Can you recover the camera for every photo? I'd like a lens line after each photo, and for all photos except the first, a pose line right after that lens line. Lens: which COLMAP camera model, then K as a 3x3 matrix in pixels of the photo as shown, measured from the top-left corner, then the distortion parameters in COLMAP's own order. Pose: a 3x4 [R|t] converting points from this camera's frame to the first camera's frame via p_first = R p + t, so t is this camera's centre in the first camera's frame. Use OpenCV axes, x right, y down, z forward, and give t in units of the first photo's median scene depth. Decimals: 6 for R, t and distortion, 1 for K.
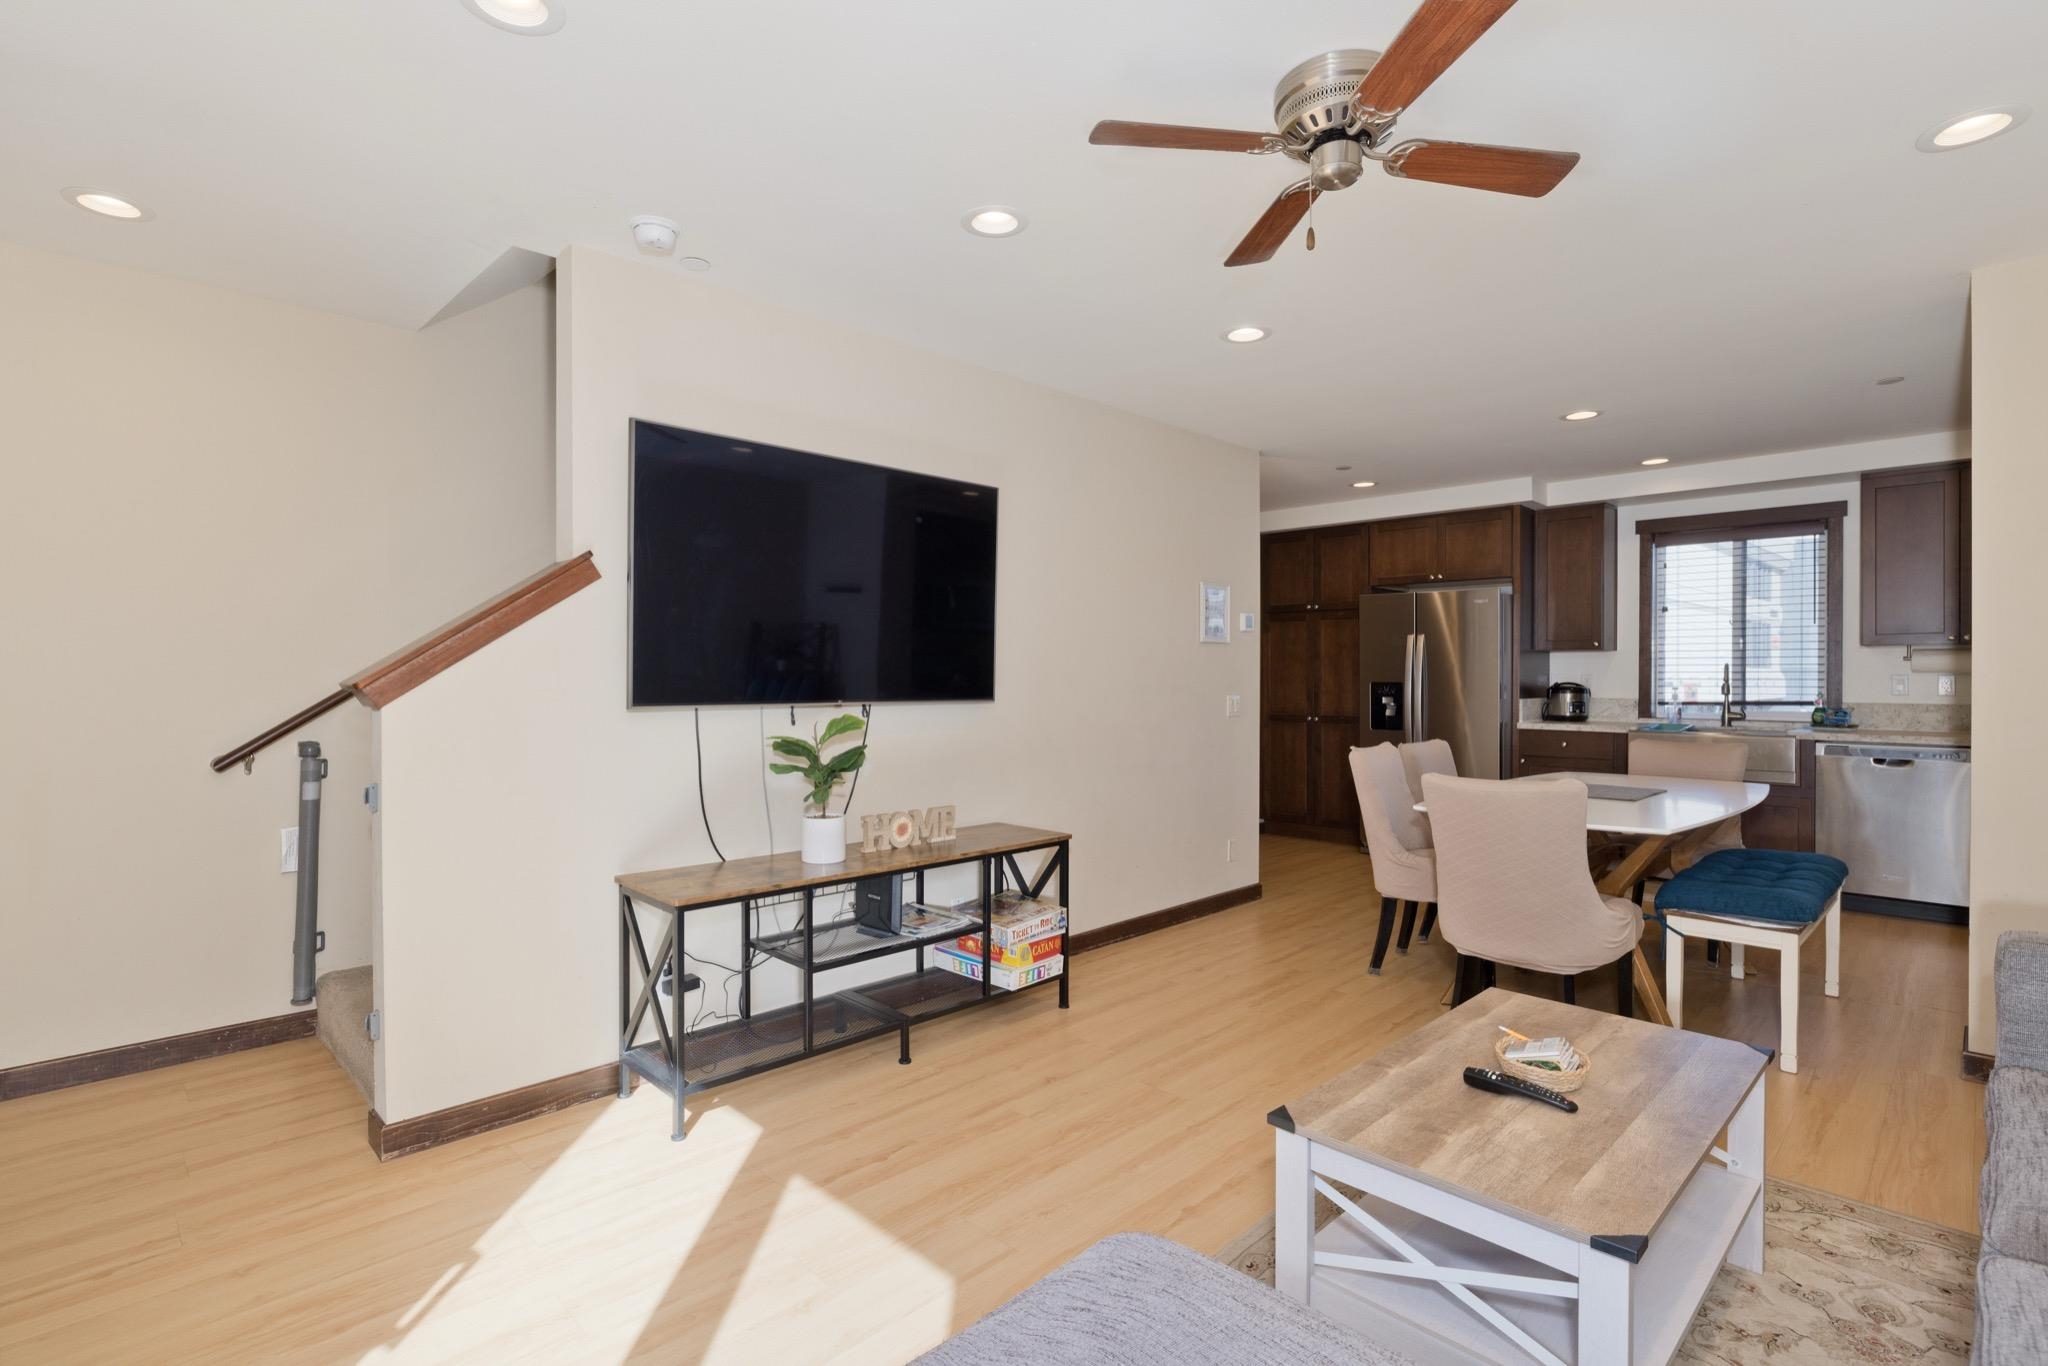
lens RADIAL K [[971.7, 0, 1013.4], [0, 971.7, 680.7], [0, 0, 1]] dist [-0.003048, -0.000197]
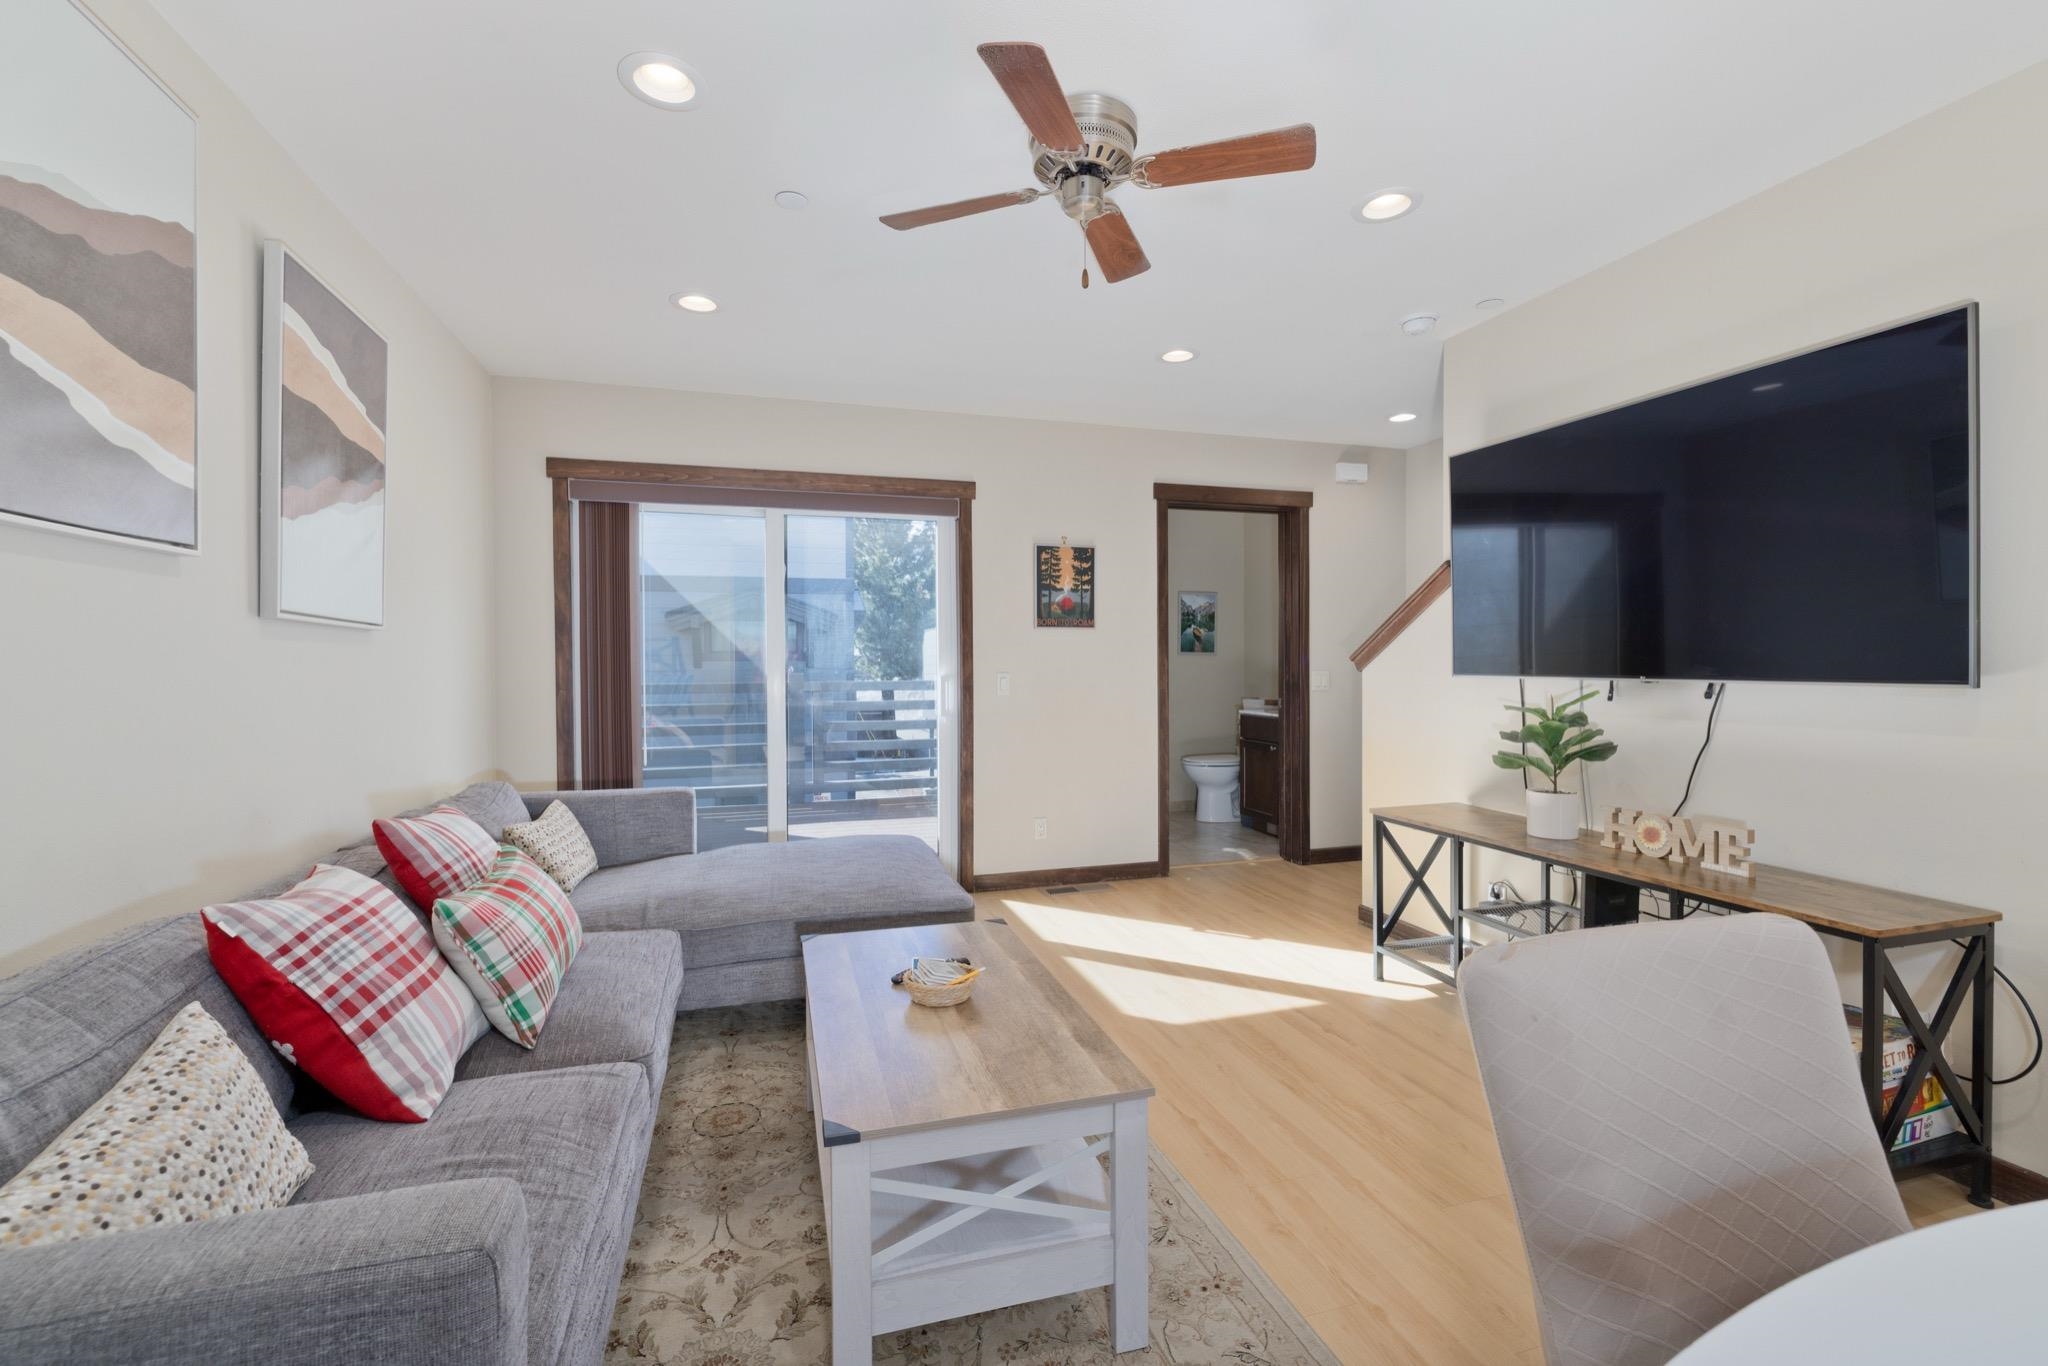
lens RADIAL K [[863.8, 0, 1016.1], [0, 863.8, 669.6], [0, 0, 1]] dist [0.000989, -0.000157]
pose [[-0.462698, 0.007401, -0.886485, 0.469585], [-0.000838, 0.999961, 0.008786, 0.004468], [0.886516, 0.004808, -0.462674, 0.517150]]
